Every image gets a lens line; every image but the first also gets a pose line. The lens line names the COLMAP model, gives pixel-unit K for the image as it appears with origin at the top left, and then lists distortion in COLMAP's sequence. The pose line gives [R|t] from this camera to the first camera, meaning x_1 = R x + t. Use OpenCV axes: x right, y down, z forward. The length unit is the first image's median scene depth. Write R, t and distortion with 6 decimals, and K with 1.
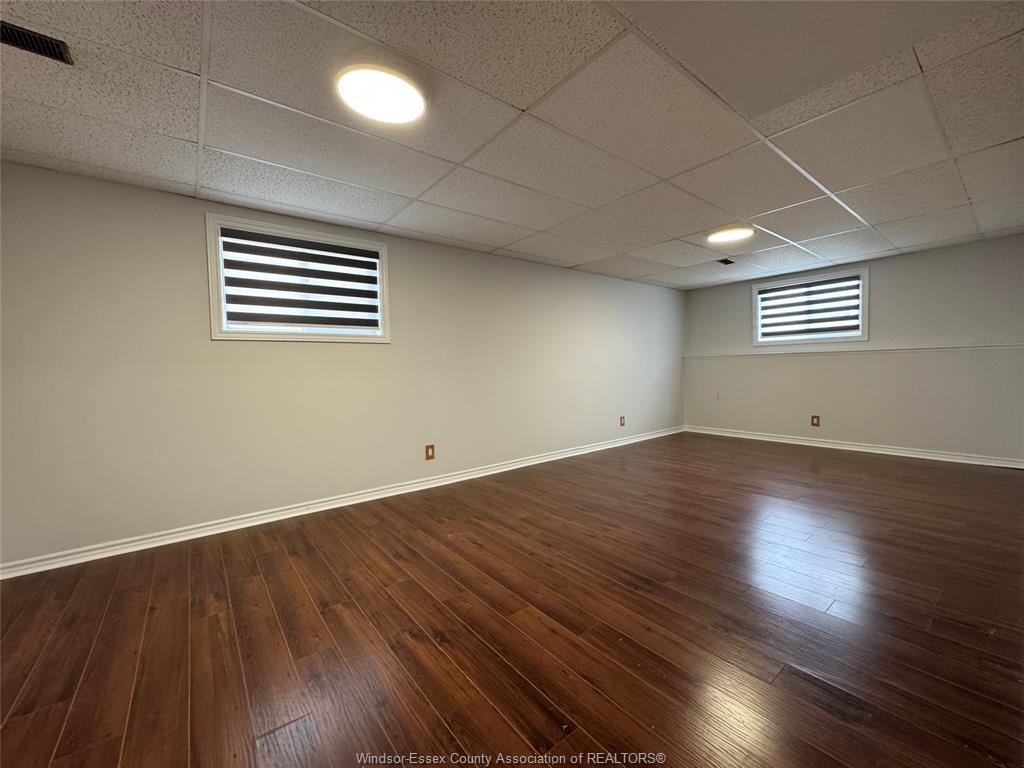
lens RADIAL K [[410.2, 0, 510.0], [0, 410.2, 387.7], [0, 0, 1]] dist [-0.003928, 0.000351]
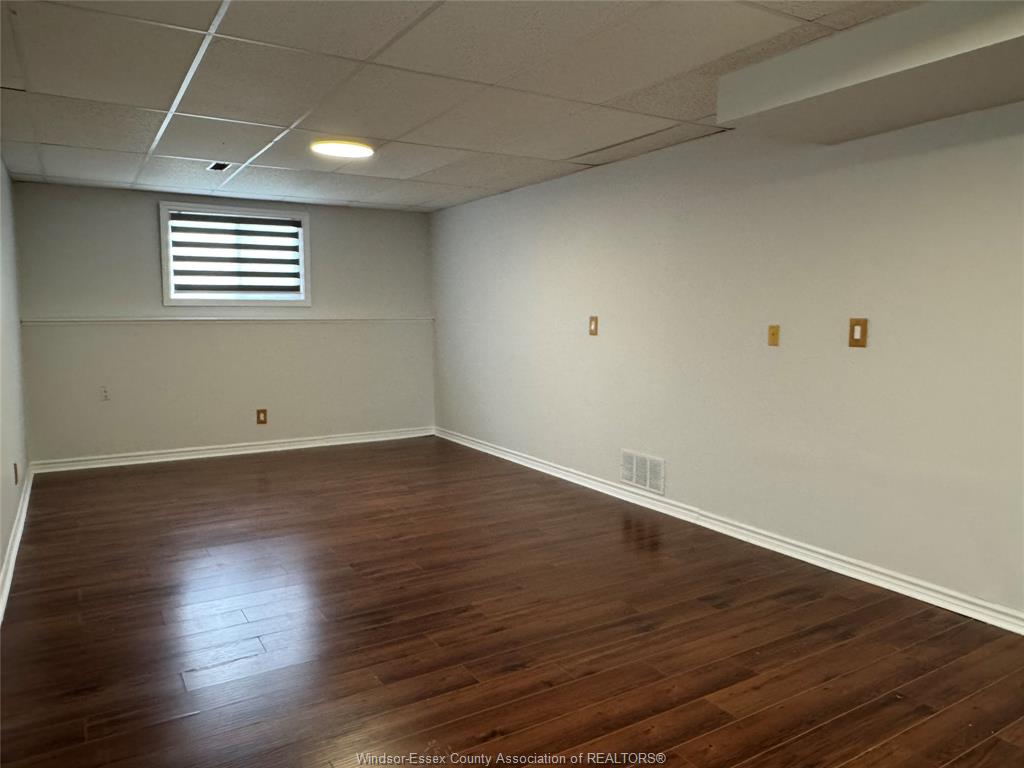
lens RADIAL K [[717.6, 0, 515.1], [0, 717.6, 388.3], [0, 0, 1]] dist [0.023942, -0.031739]
pose [[0.108332, -0.081438, 0.990773, -0.664350], [0.042974, 0.996091, 0.077176, -0.069631], [-0.993185, 0.034217, 0.111408, 0.647218]]
